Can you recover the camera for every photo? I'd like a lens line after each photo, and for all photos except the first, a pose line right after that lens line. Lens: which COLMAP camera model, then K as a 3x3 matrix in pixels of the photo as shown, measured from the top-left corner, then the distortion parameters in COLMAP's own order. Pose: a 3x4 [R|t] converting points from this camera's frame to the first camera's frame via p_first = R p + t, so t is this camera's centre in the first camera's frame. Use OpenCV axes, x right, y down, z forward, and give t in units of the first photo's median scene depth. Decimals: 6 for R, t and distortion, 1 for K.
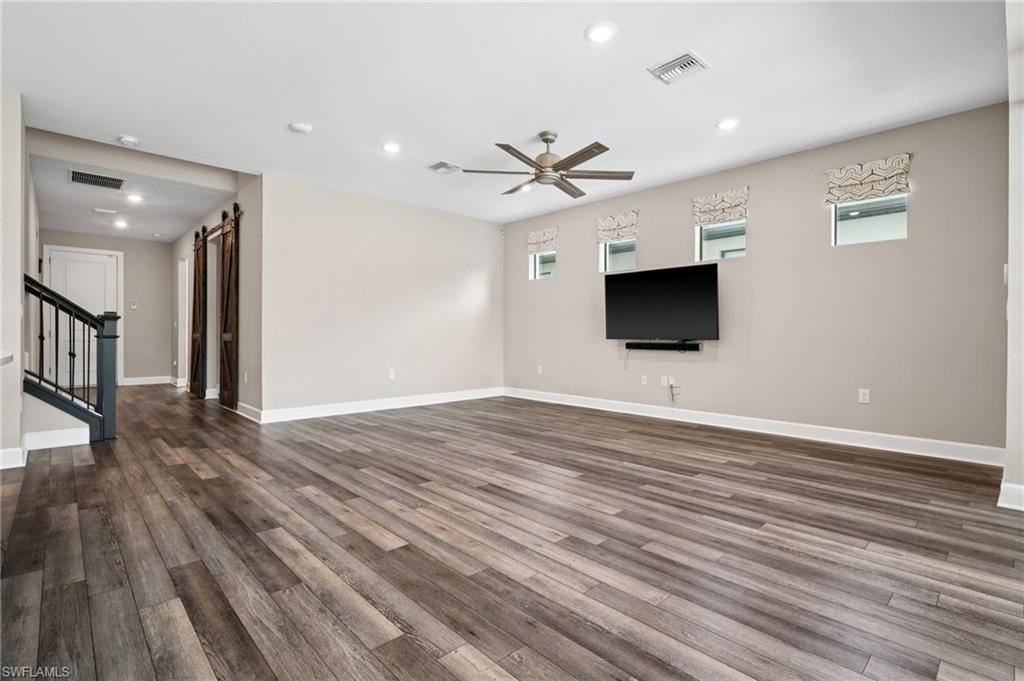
lens RADIAL K [[481.2, 0, 511.8], [0, 481.2, 335.3], [0, 0, 1]] dist [-0.000680, 0.000777]
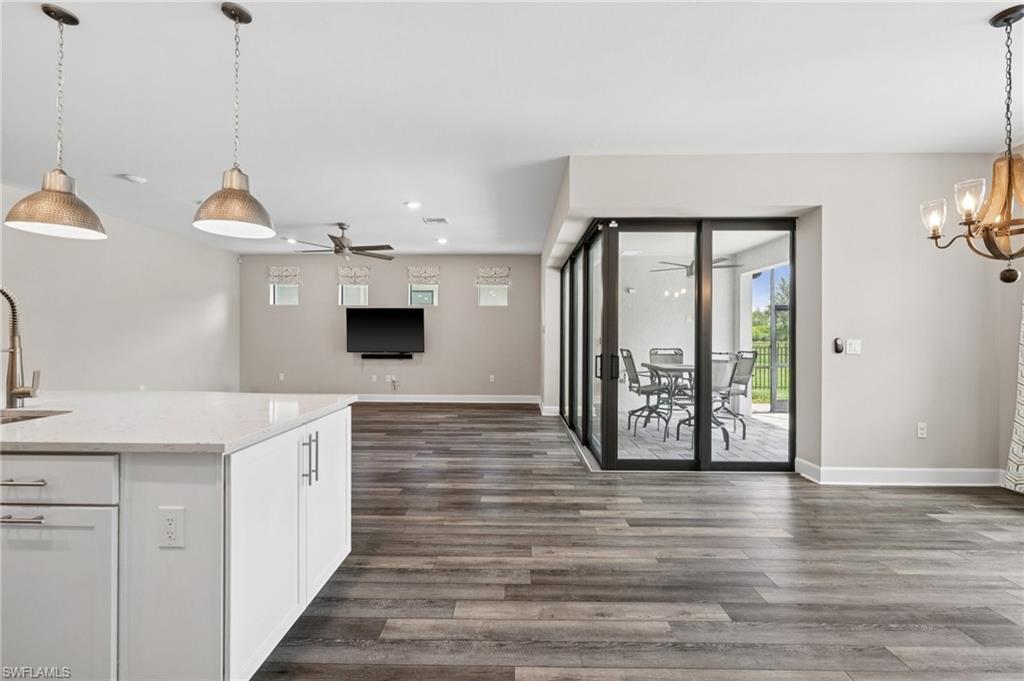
lens RADIAL K [[407.4, 0, 511.4], [0, 407.4, 338.7], [0, 0, 1]] dist [-0.002240, 0.000295]
pose [[0.697656, -0.000722, 0.716433, -0.489715], [-0.000681, 0.999998, 0.001671, -0.051679], [-0.716433, -0.001654, 0.697654, -0.307173]]
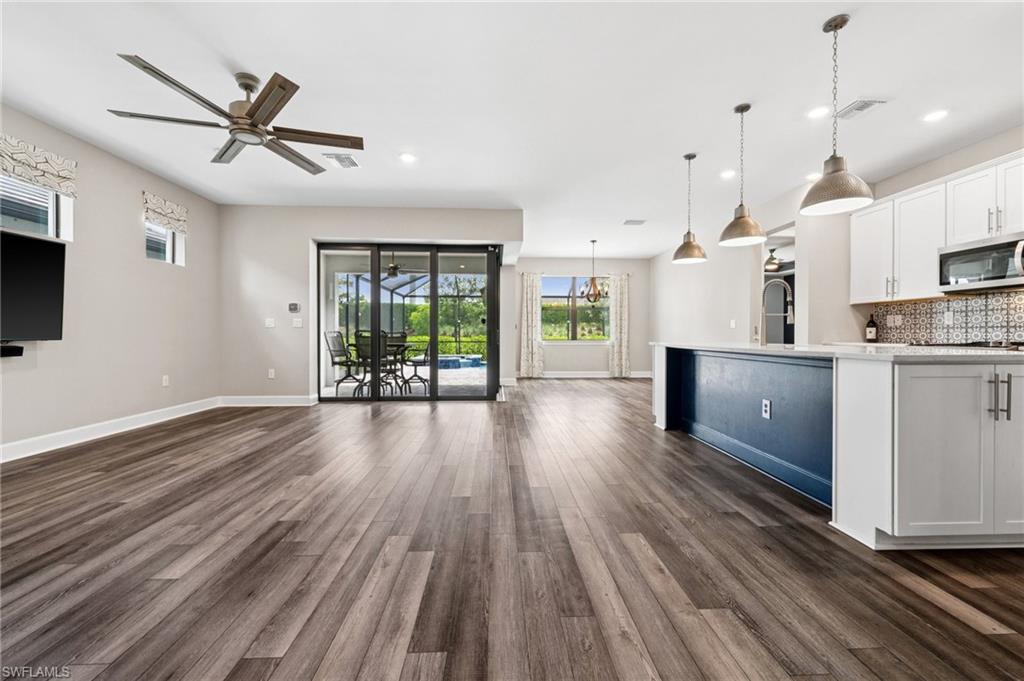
lens RADIAL K [[407.4, 0, 511.8], [0, 407.4, 333.9], [0, 0, 1]] dist [-0.002240, 0.000295]
pose [[-0.754521, -0.003094, 0.656268, -0.692871], [-0.002568, 0.999995, 0.001762, -0.003883], [-0.656271, -0.000355, -0.754525, 1.227618]]
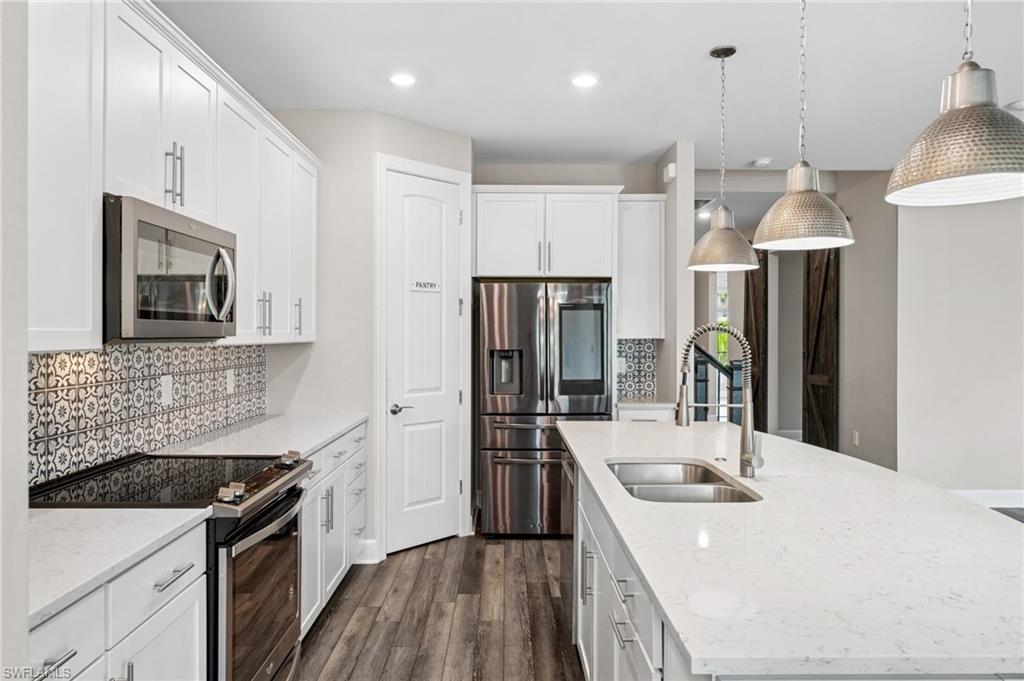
lens RADIAL K [[677.2, 0, 515.4], [0, 677.2, 338.1], [0, 0, 1]] dist [-0.001561, 0.000155]
pose [[0.736717, 0.000685, -0.676201, -0.310092], [0.000116, 0.999999, 0.001140, -0.095126], [0.676201, -0.000918, 0.736717, -0.198499]]
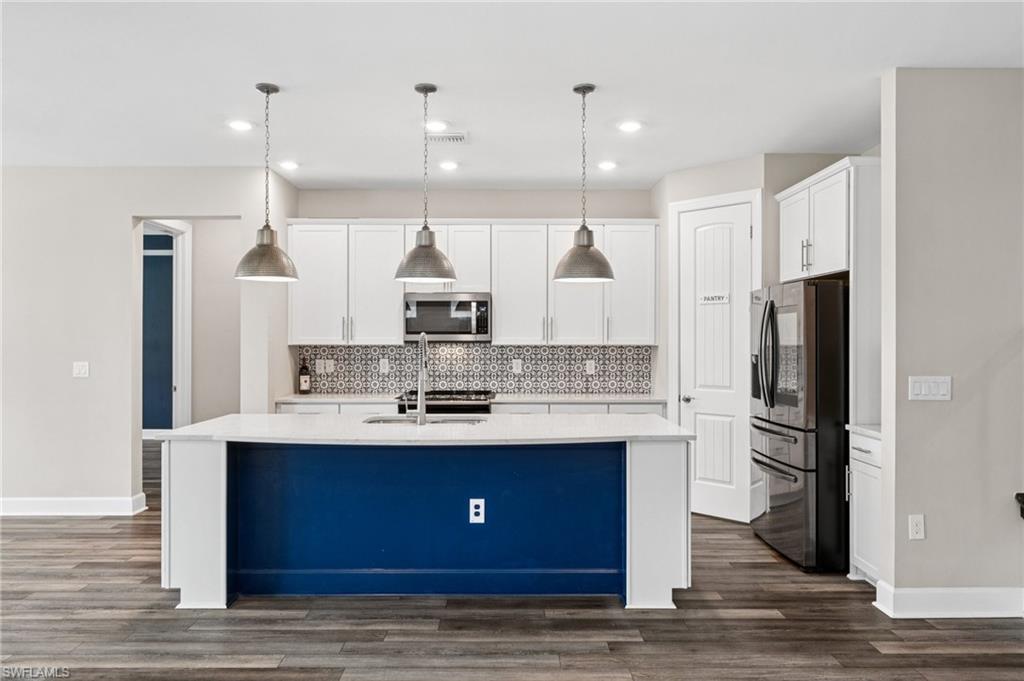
lens RADIAL K [[677.2, 0, 509.4], [0, 677.2, 342.3], [0, 0, 1]] dist [-0.001561, 0.000155]
pose [[-0.685144, -0.000691, -0.728407, 0.041046], [-0.004332, 0.999986, 0.003126, -0.097591], [0.728395, 0.005298, -0.685137, 1.056177]]
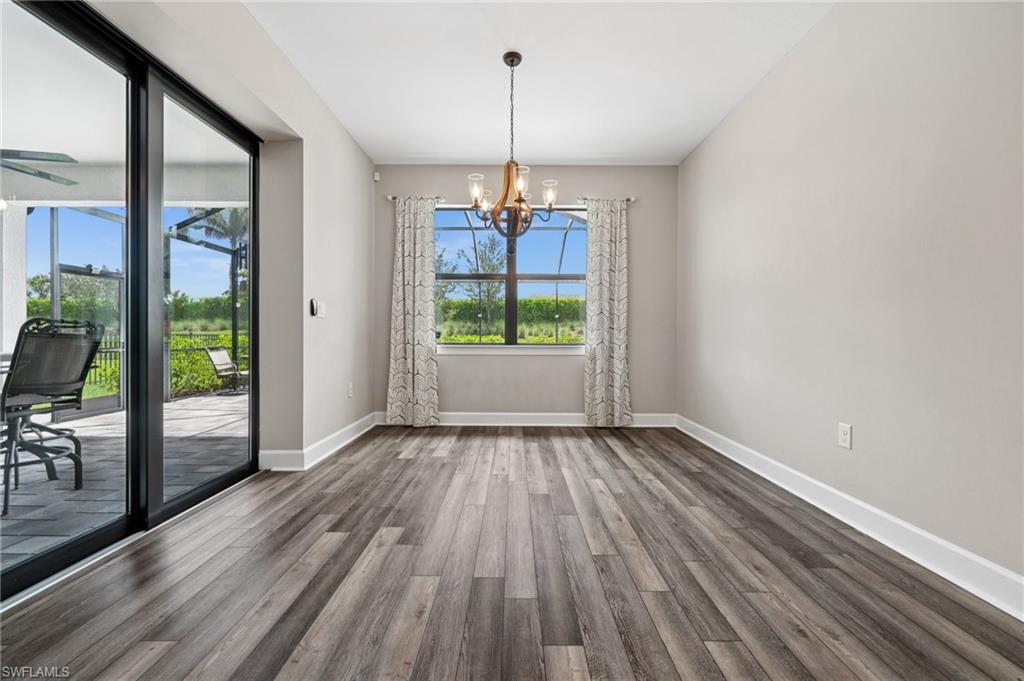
lens RADIAL K [[407.4, 0, 513.2], [0, 407.4, 341.5], [0, 0, 1]] dist [-0.002240, 0.000295]
pose [[-0.725244, -0.015932, 0.688308, -0.204488], [-0.005269, 0.999831, 0.017591, 0.008278], [-0.688472, 0.009132, -0.725205, 0.064044]]
